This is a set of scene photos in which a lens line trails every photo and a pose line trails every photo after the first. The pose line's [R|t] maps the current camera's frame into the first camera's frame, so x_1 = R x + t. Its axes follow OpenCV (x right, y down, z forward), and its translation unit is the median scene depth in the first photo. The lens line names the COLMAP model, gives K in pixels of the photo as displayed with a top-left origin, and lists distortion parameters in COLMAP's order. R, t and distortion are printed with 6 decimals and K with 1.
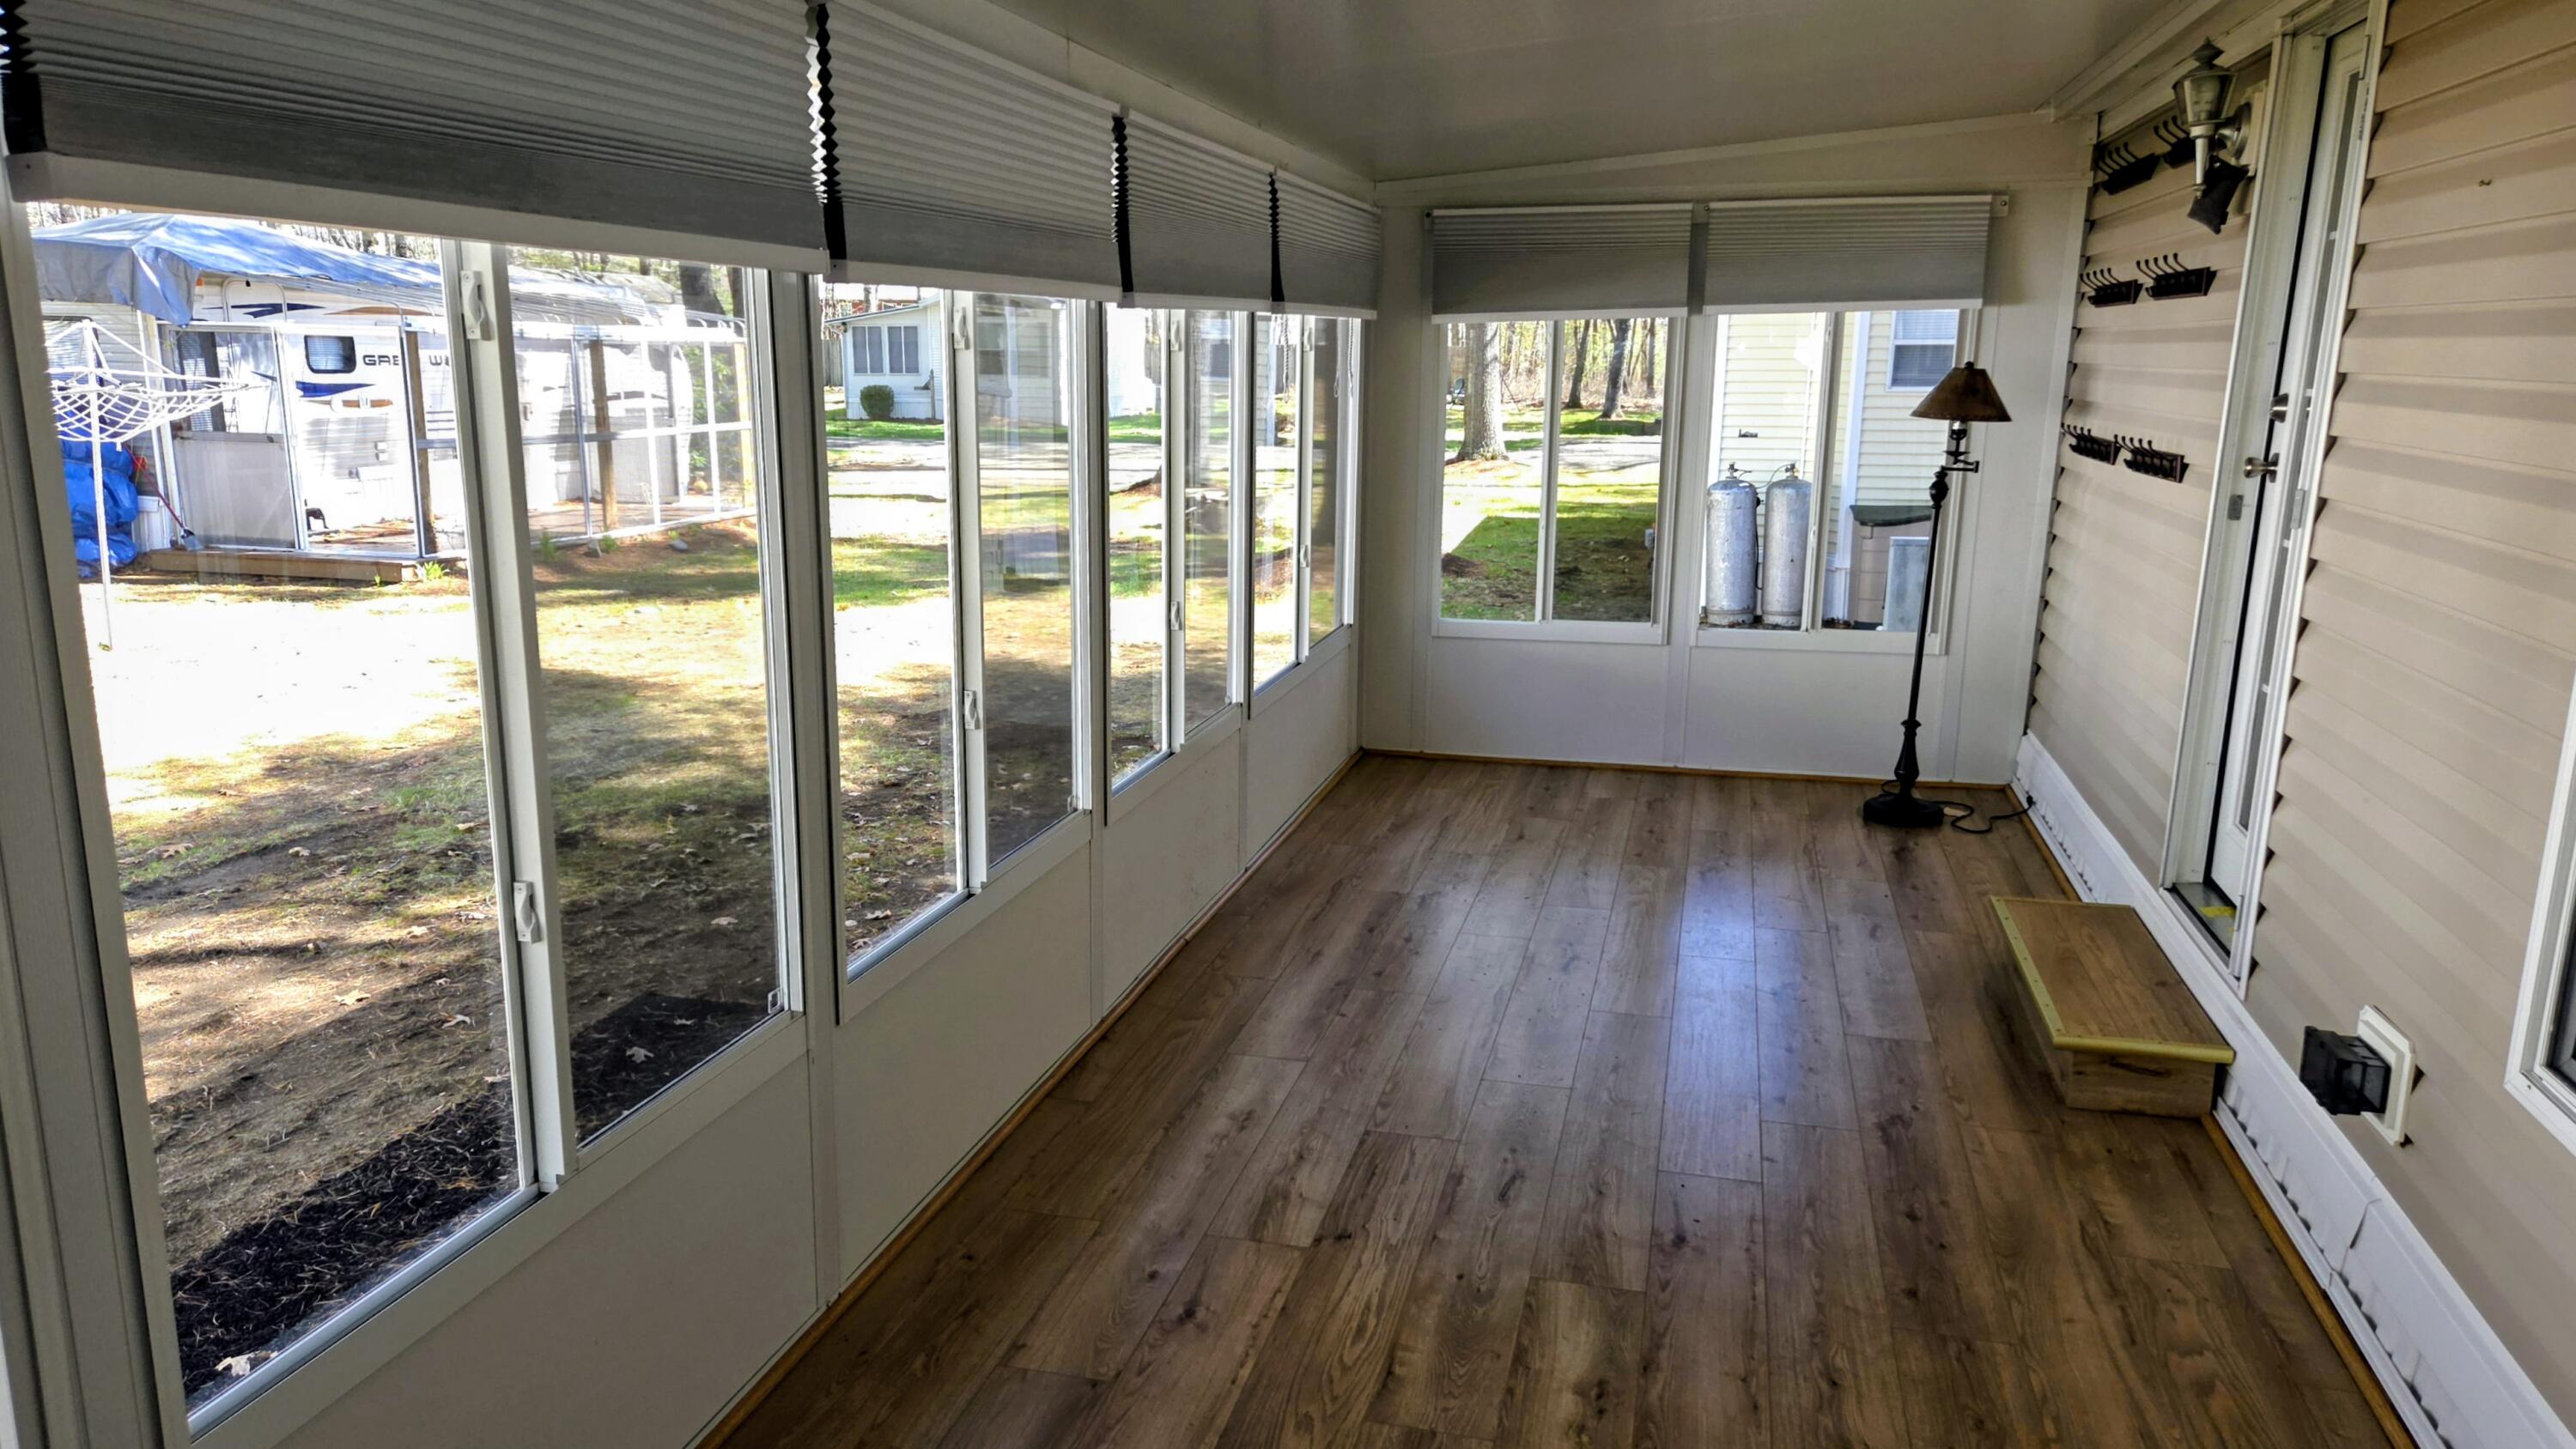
lens RADIAL K [[1706.7, 0, 1288.0], [0, 1706.7, 724.5], [0, 0, 1]] dist [0.030422, -0.001061]
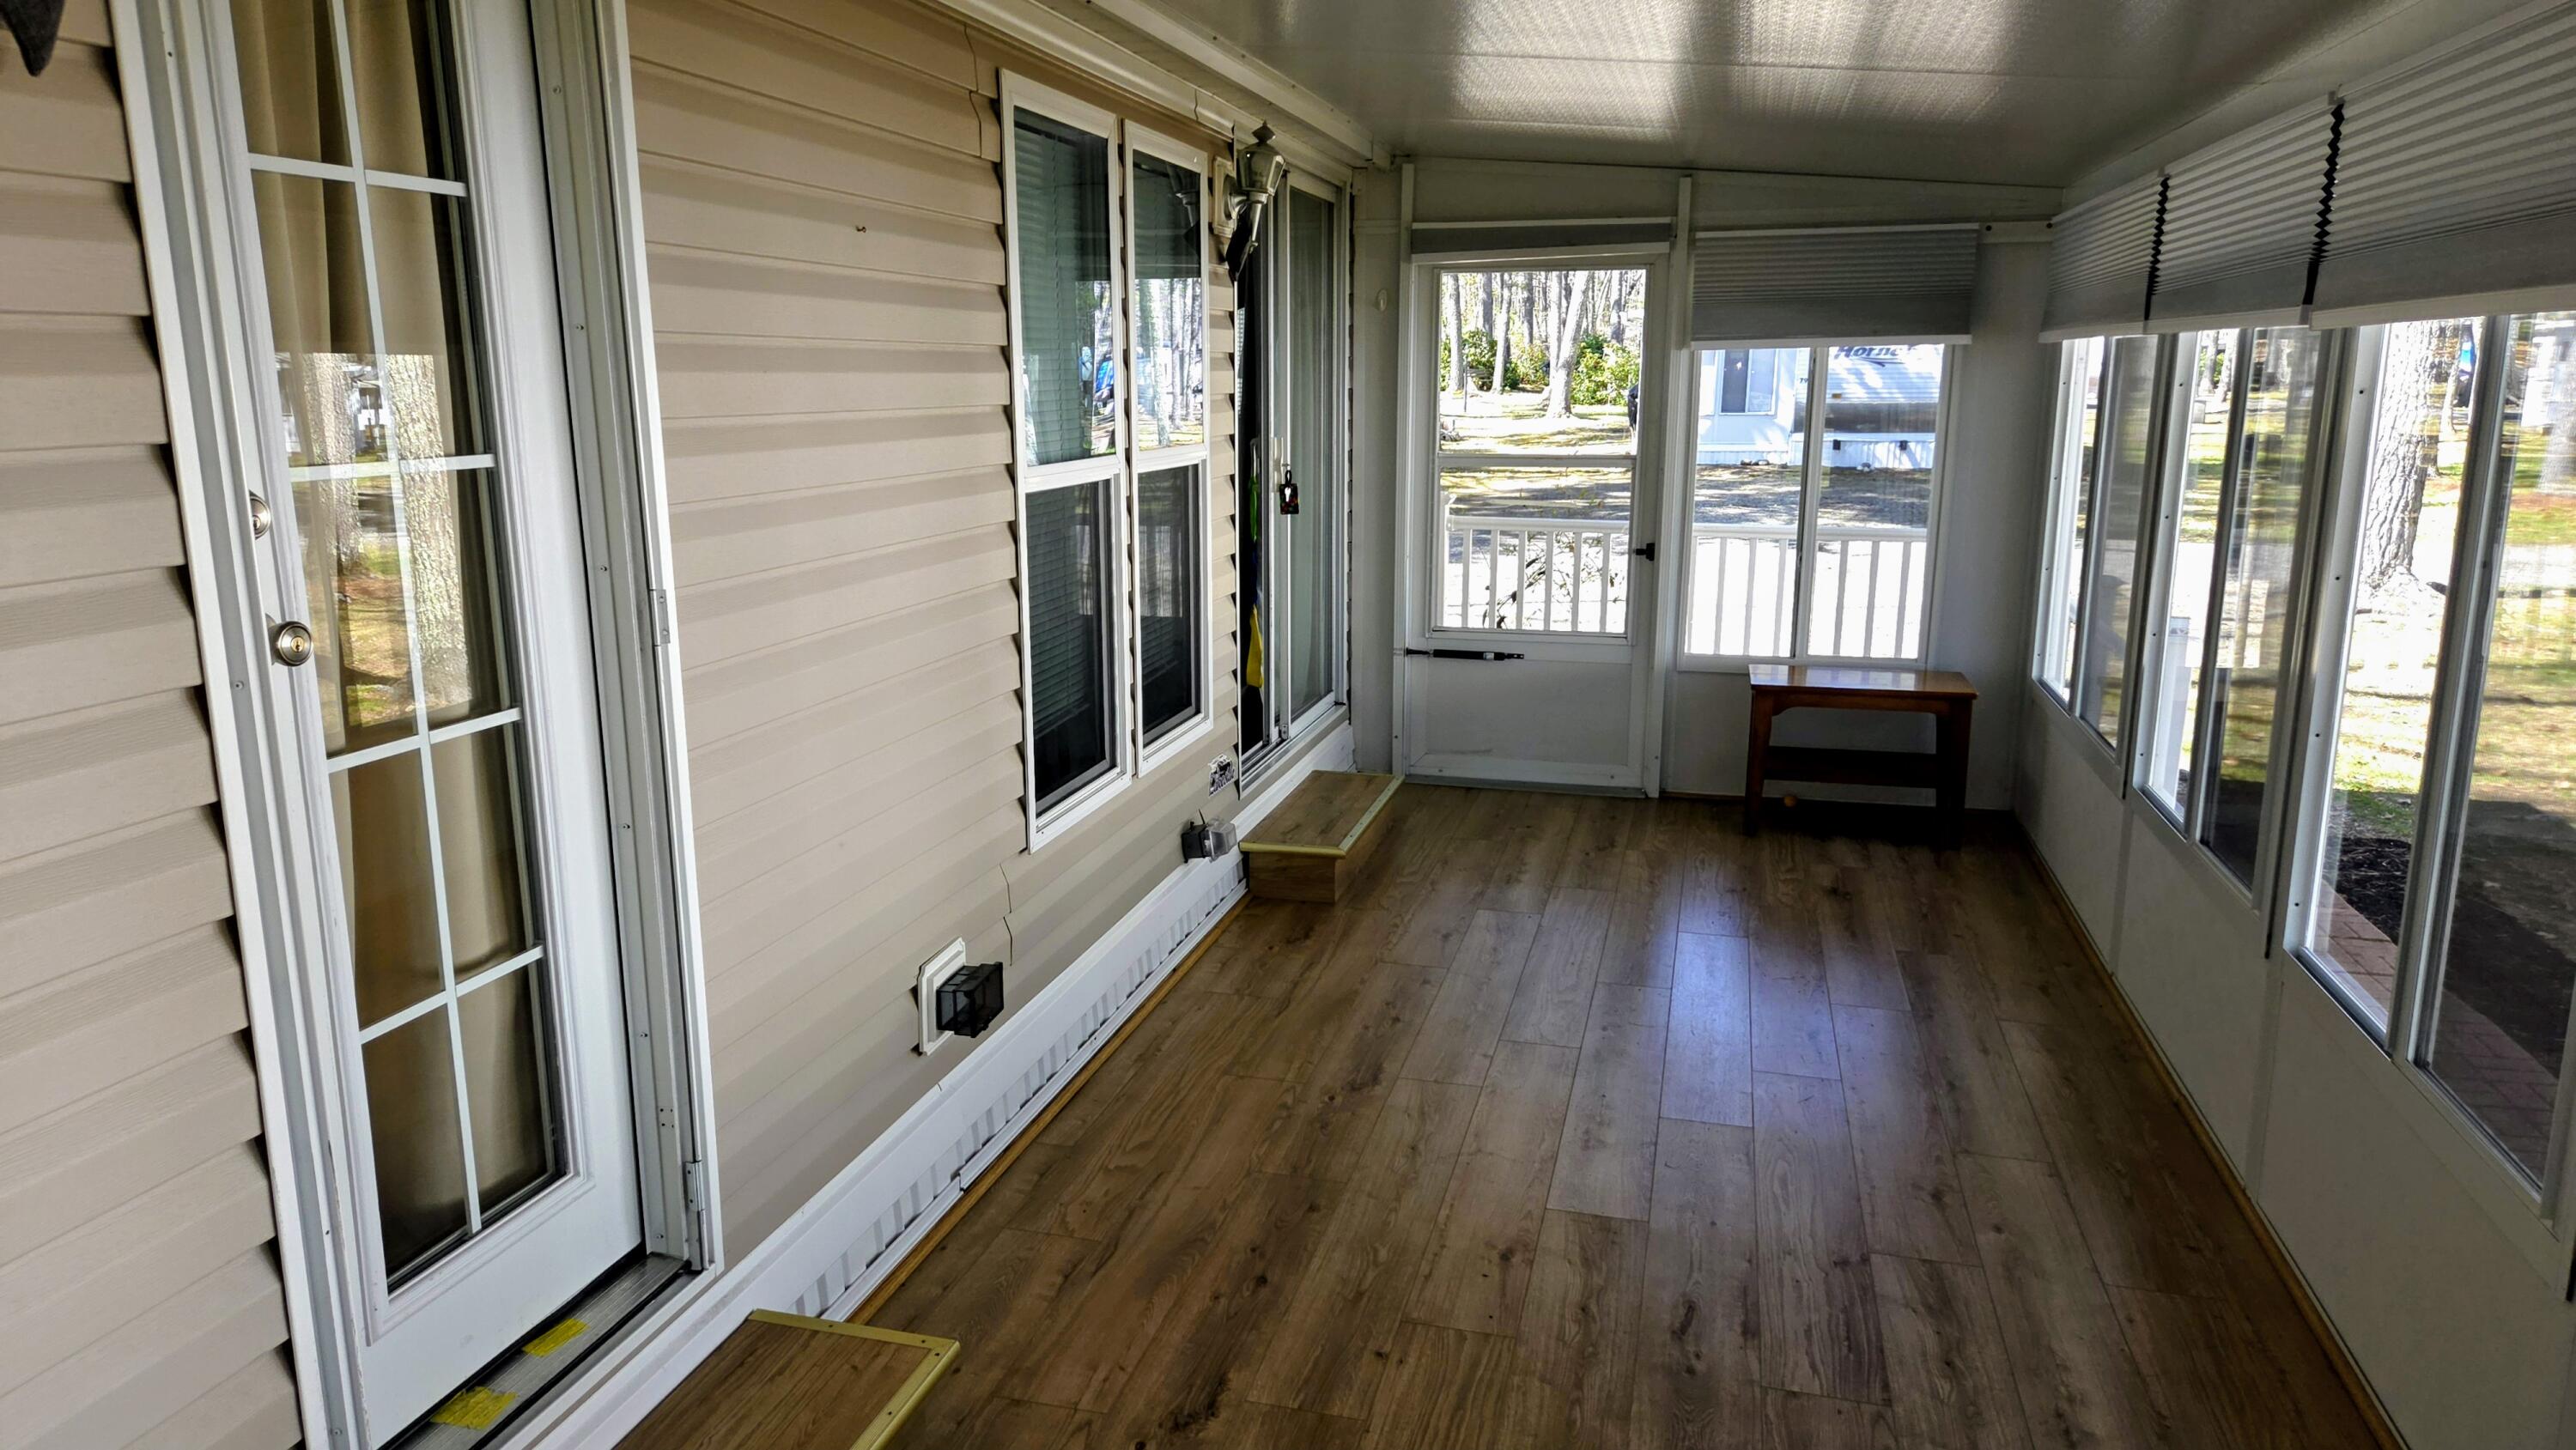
lens RADIAL K [[1706.8, 0, 1288.0], [0, 1706.8, 725.0], [0, 0, 1]] dist [0.030422, -0.001061]
pose [[-0.999996, -0.002654, -0.000091, 0.366539], [-0.002458, 0.912184, 0.409774, -0.409449], [-0.001005, 0.409772, -0.912187, 1.833289]]
